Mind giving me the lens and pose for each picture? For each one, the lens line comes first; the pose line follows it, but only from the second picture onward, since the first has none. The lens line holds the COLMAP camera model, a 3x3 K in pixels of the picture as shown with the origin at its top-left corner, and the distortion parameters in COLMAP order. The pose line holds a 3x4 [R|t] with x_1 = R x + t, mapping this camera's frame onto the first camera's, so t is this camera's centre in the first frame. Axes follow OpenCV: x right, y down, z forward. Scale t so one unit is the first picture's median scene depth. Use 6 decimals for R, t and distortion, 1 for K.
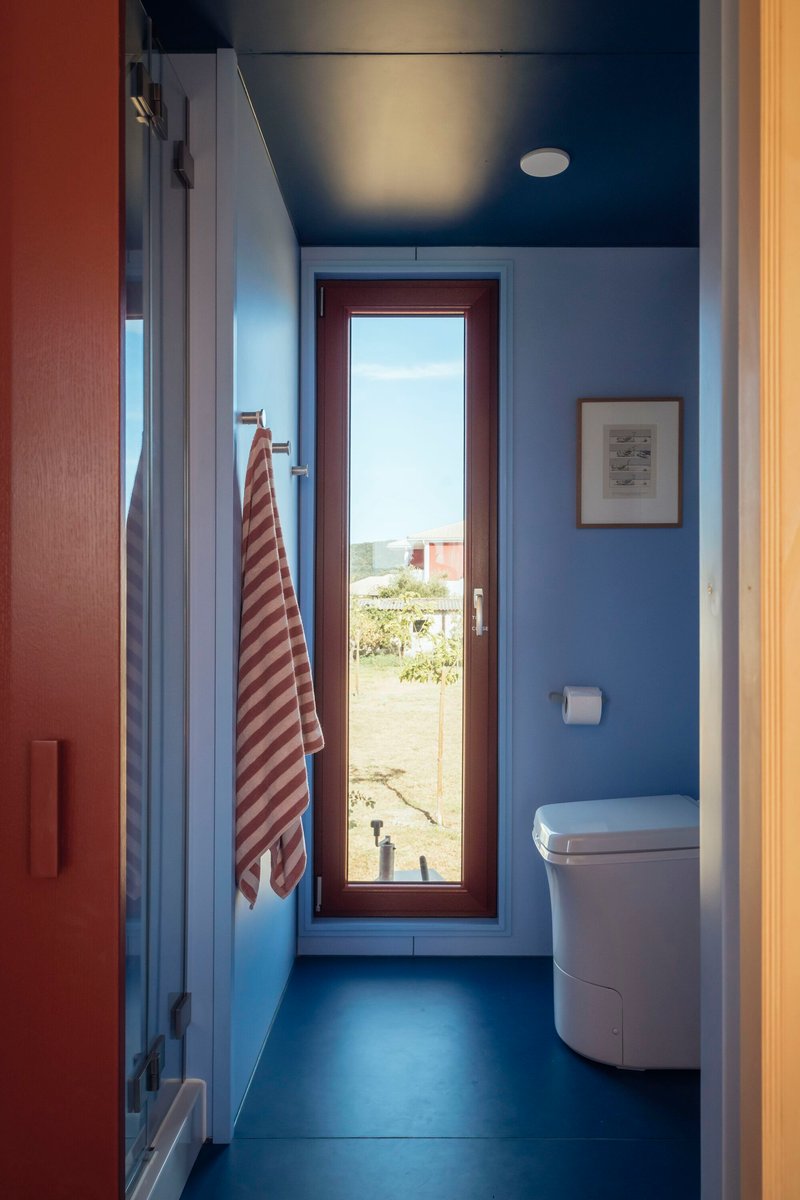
lens RADIAL K [[875.3, 0, 398.6], [0, 875.3, 582.0], [0, 0, 1]] dist [0.054822, 0.000998]
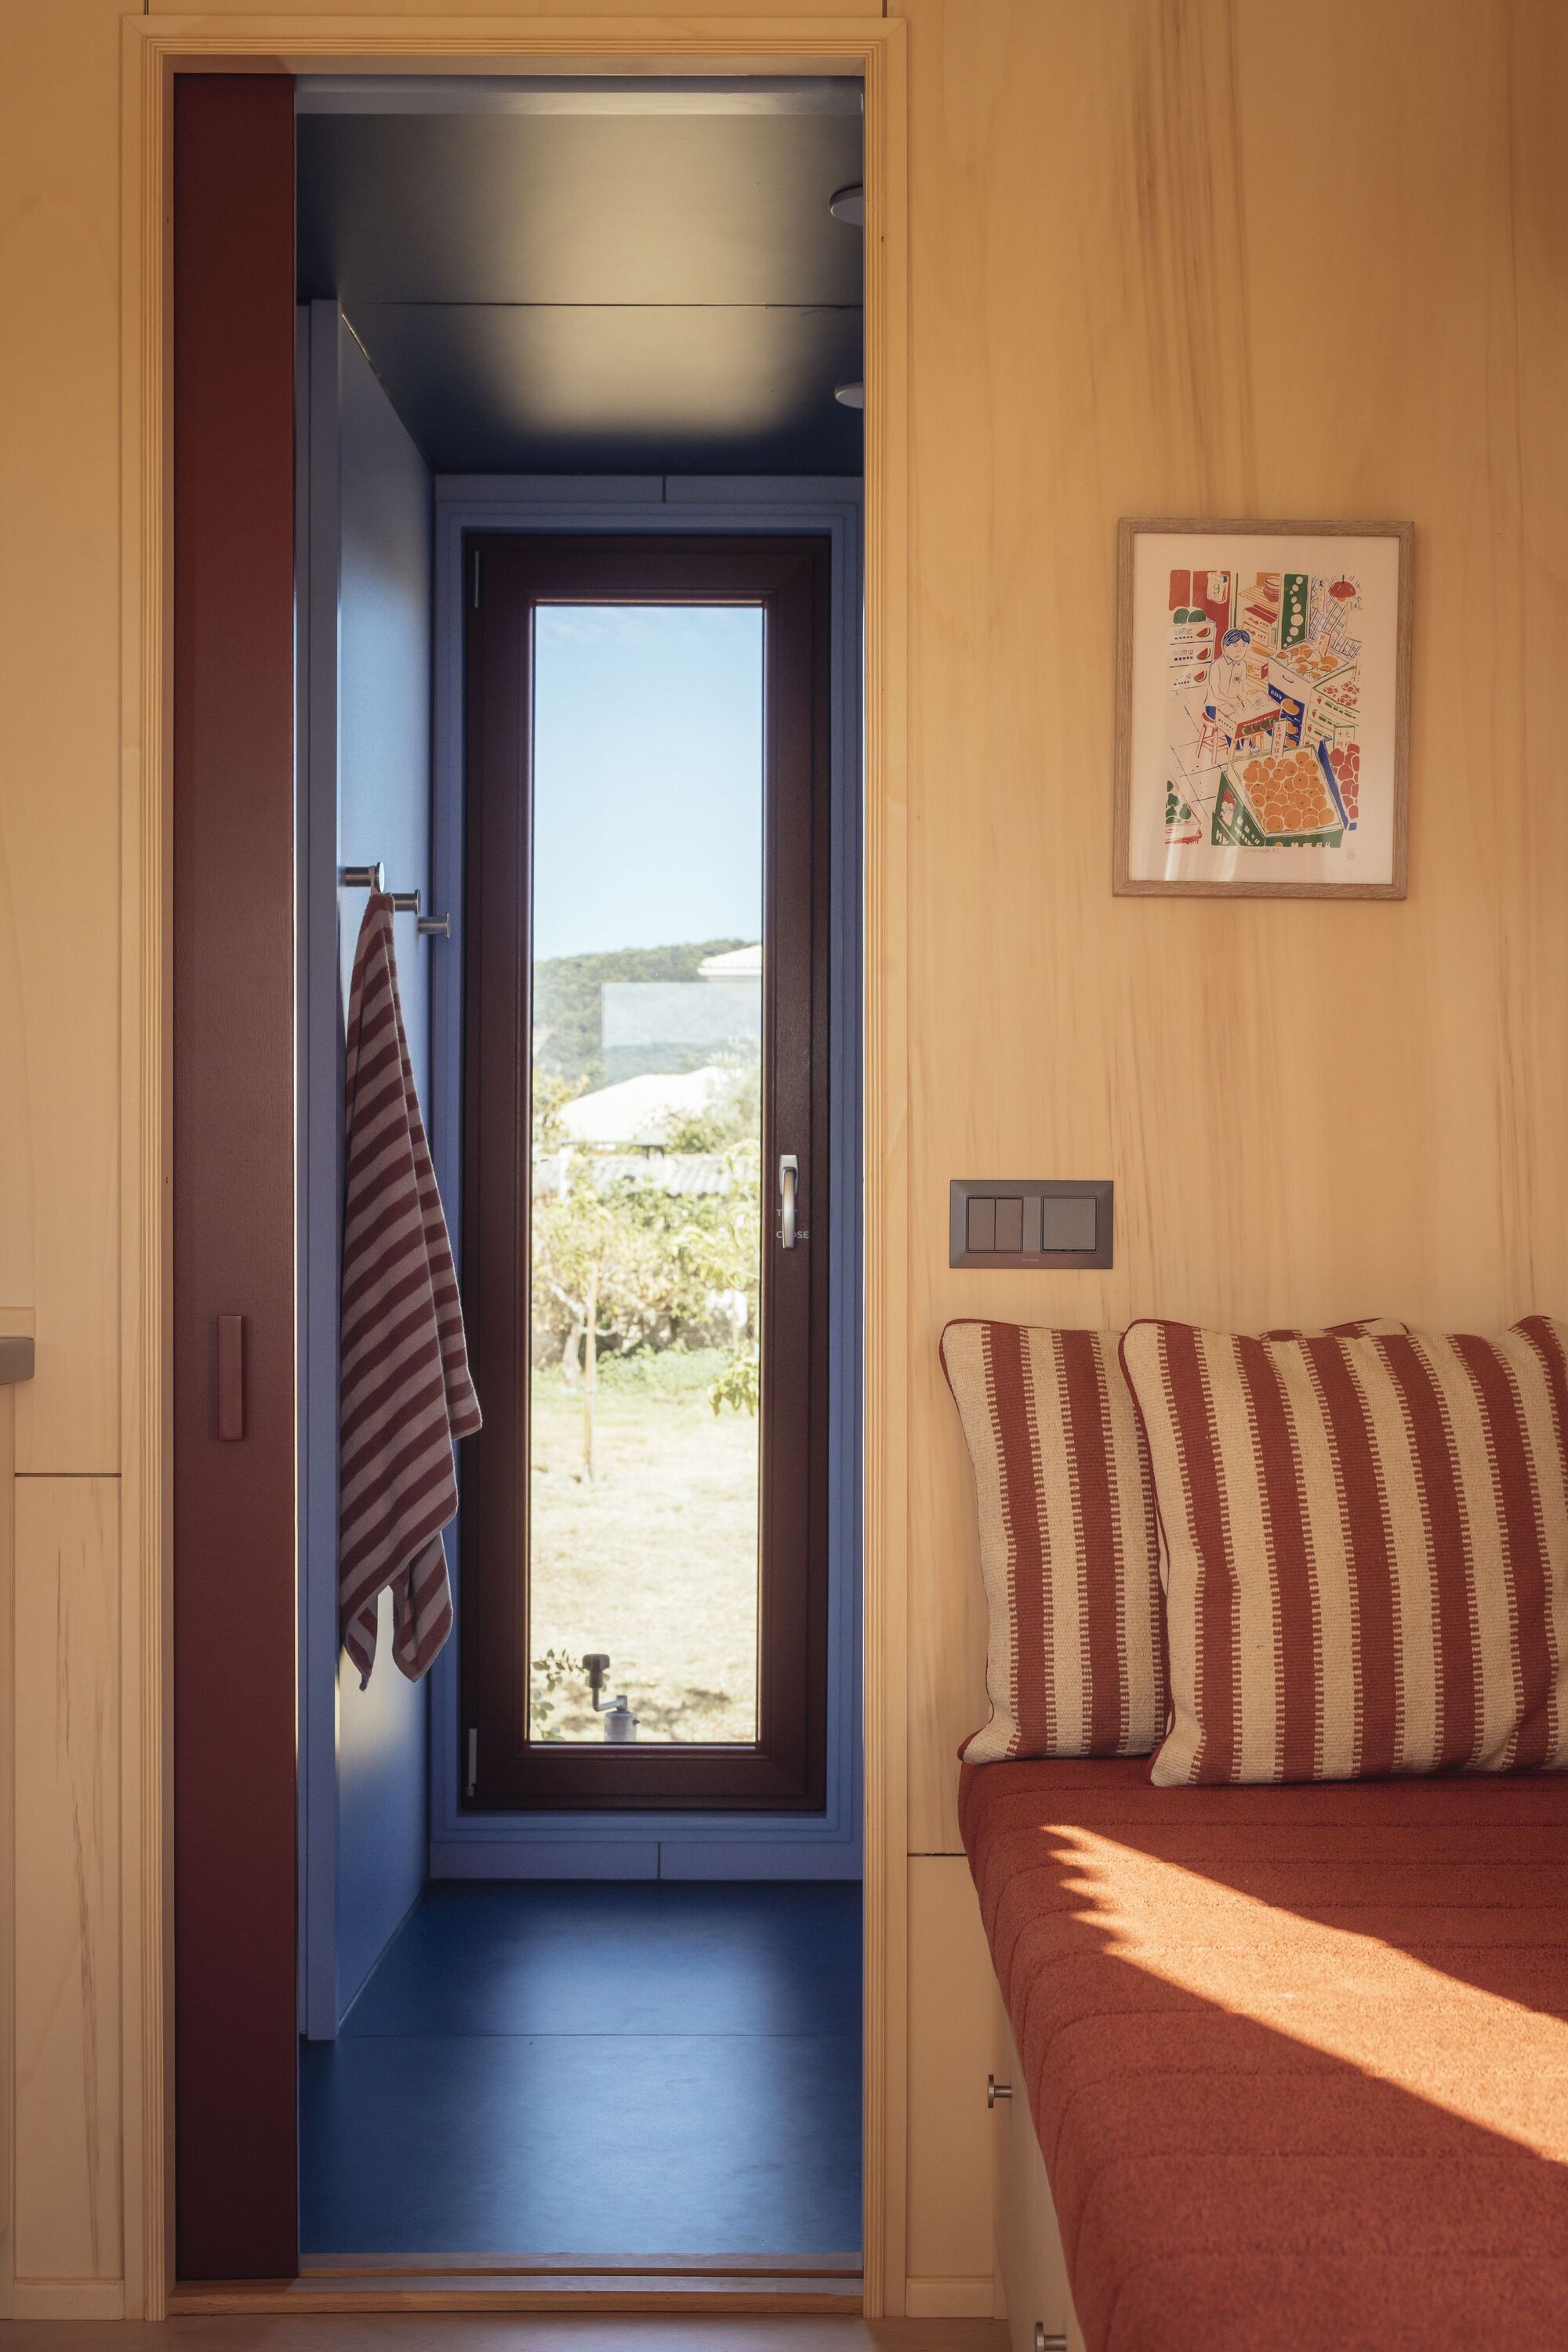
lens RADIAL K [[4055.3, 0, 784.0], [0, 4055.3, 1176.0], [0, 0, 1]] dist [0.006797, 0.097088]
pose [[0.999961, 0.001701, -0.008697, 0.143052], [-0.001463, 0.999627, 0.027283, -0.057279], [0.008740, -0.027269, 0.999590, -1.737270]]
